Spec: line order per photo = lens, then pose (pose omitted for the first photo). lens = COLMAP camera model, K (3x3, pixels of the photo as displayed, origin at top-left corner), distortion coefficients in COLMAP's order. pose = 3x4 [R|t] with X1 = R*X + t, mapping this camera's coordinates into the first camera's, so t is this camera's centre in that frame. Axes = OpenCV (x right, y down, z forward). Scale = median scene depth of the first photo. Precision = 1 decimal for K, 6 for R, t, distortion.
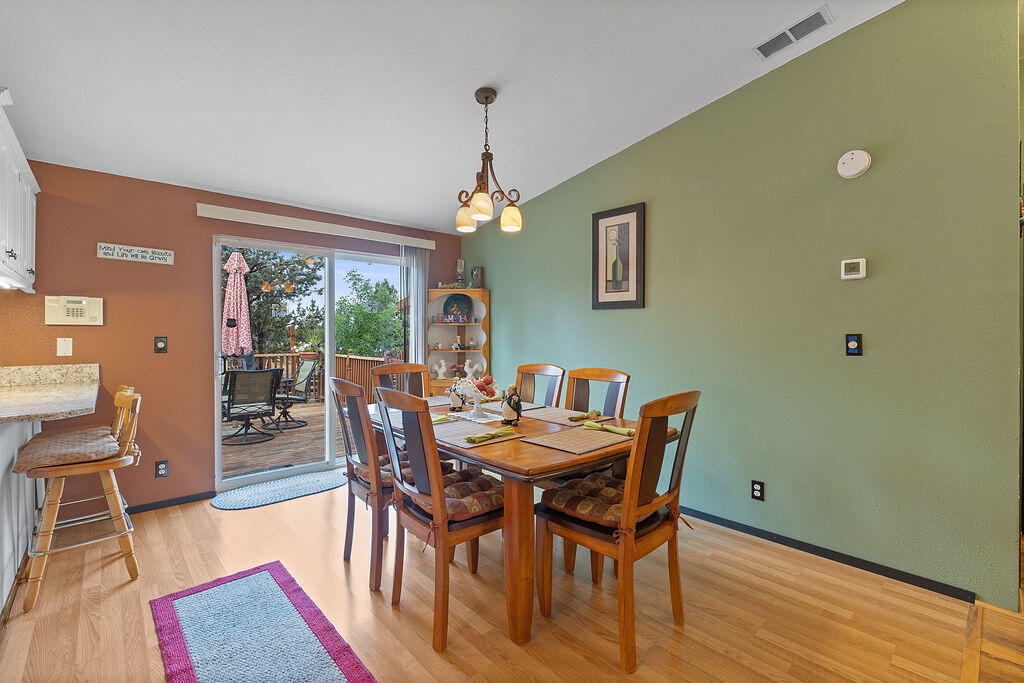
lens RADIAL K [[442.3, 0, 513.3], [0, 442.3, 340.0], [0, 0, 1]] dist [-0.001047, -0.000536]
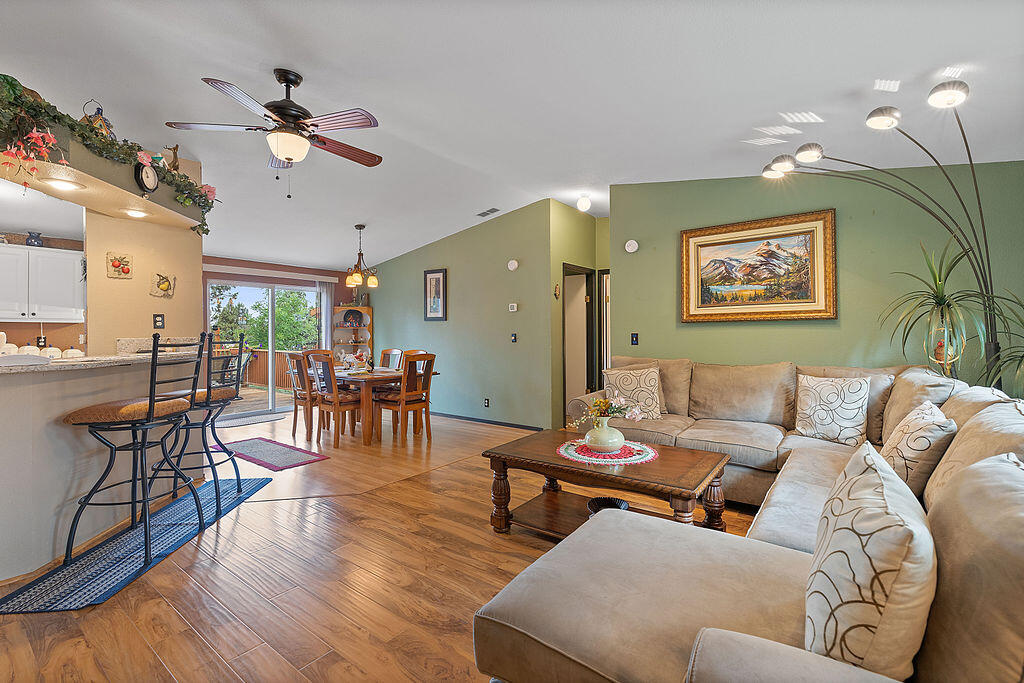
lens RADIAL K [[442.3, 0, 510.4], [0, 442.3, 332.7], [0, 0, 1]] dist [-0.001047, -0.000536]
pose [[0.983337, -0.001938, 0.181781, 0.201921], [0.004611, 0.999887, -0.014280, 0.010902], [-0.181733, 0.014880, 0.983235, -0.961448]]
